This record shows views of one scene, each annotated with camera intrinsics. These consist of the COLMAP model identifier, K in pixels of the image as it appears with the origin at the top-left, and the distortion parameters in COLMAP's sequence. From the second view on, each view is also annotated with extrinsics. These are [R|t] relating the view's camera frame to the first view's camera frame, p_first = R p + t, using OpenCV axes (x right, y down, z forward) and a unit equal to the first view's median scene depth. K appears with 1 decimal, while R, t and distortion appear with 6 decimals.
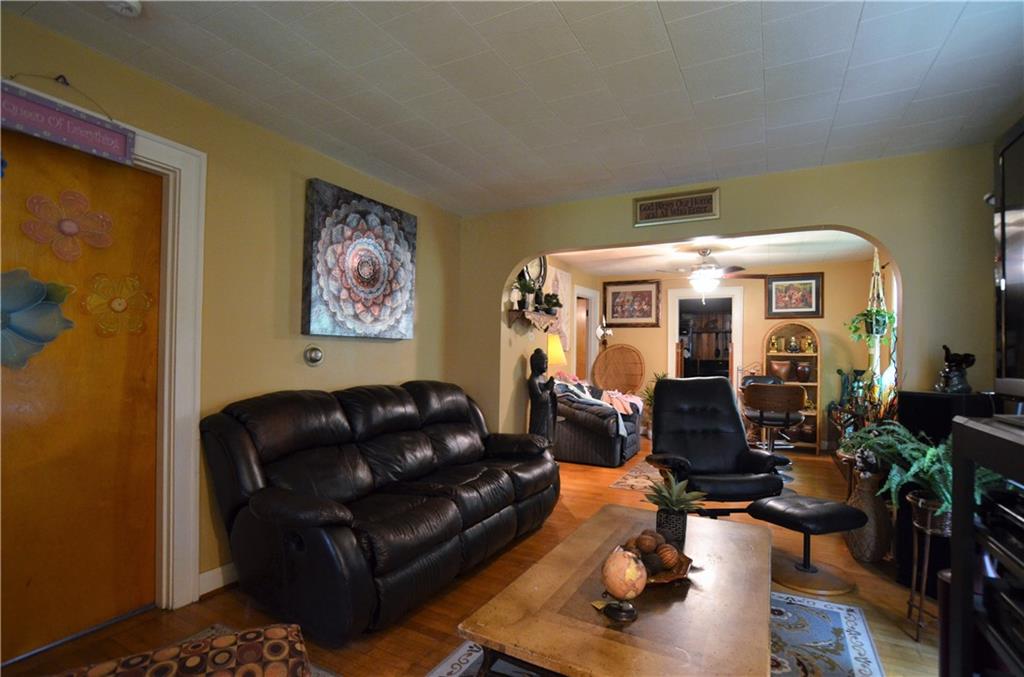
lens RADIAL K [[491.0, 0, 511.6], [0, 491.0, 343.0], [0, 0, 1]] dist [-0.053015, 0.003906]
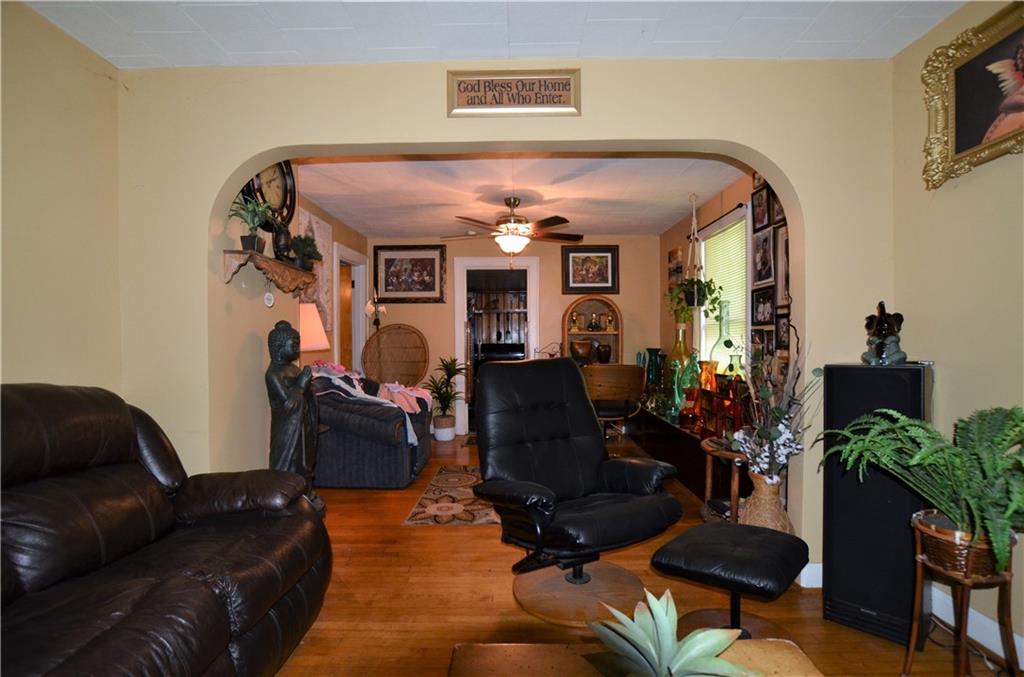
lens RADIAL K [[491.0, 0, 515.4], [0, 491.0, 352.5], [0, 0, 1]] dist [-0.053015, 0.003906]
pose [[0.880663, -0.025206, 0.473072, 0.017387], [0.006866, 0.999158, 0.040455, 0.021462], [-0.473693, -0.032379, 0.880095, 0.250918]]
